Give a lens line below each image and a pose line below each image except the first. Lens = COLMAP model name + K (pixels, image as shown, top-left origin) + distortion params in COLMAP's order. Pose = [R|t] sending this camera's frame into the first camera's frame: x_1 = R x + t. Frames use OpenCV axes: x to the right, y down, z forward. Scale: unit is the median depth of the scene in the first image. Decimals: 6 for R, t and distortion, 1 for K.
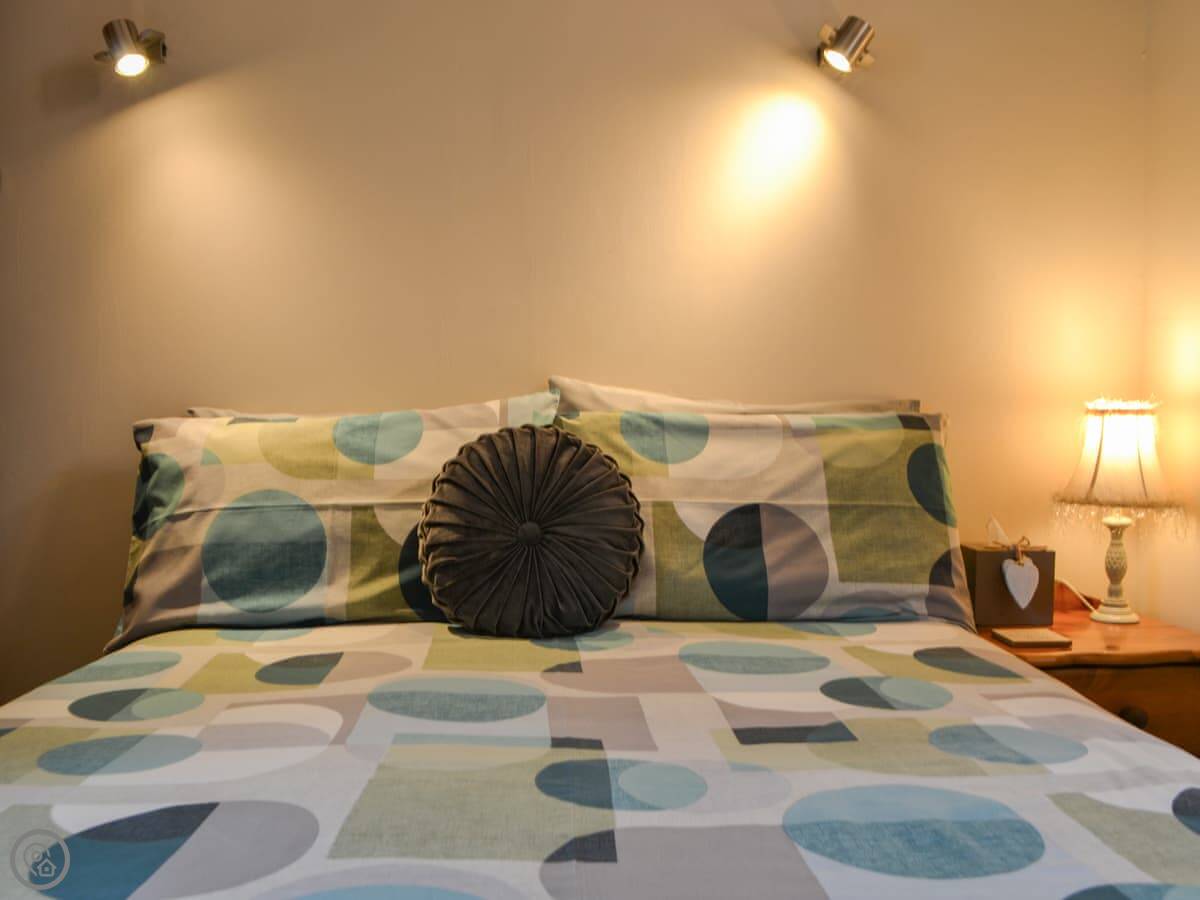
lens RADIAL K [[1133.8, 0, 599.3], [0, 1133.8, 527.1], [0, 0, 1]] dist [-0.096002, 0.004119]
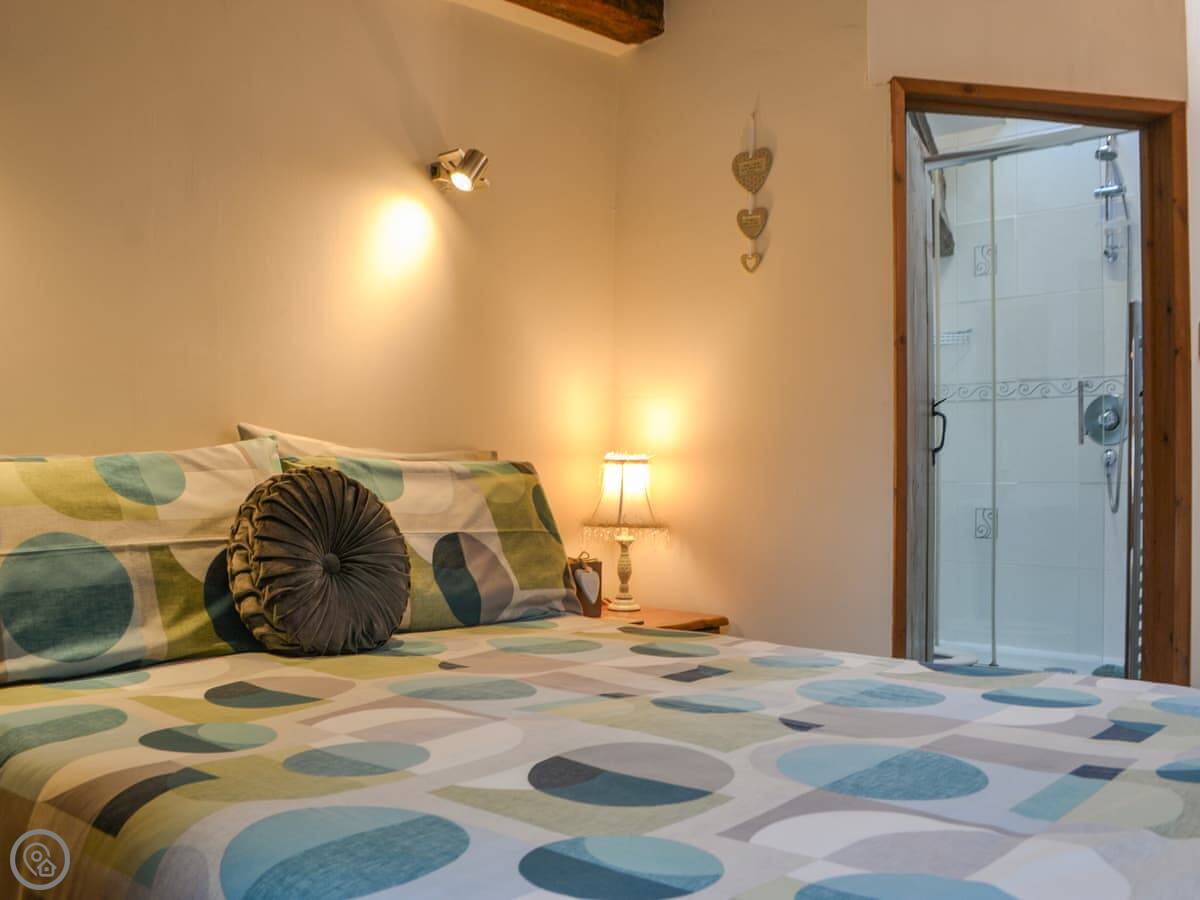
lens RADIAL K [[1133.8, 0, 599.3], [0, 1133.8, 527.1], [0, 0, 1]] dist [-0.096002, 0.004119]
pose [[0.686254, -0.026171, 0.726891, -0.661873], [0.060325, 0.997957, -0.021021, 0.008975], [-0.724856, 0.058276, 0.686431, 0.035479]]
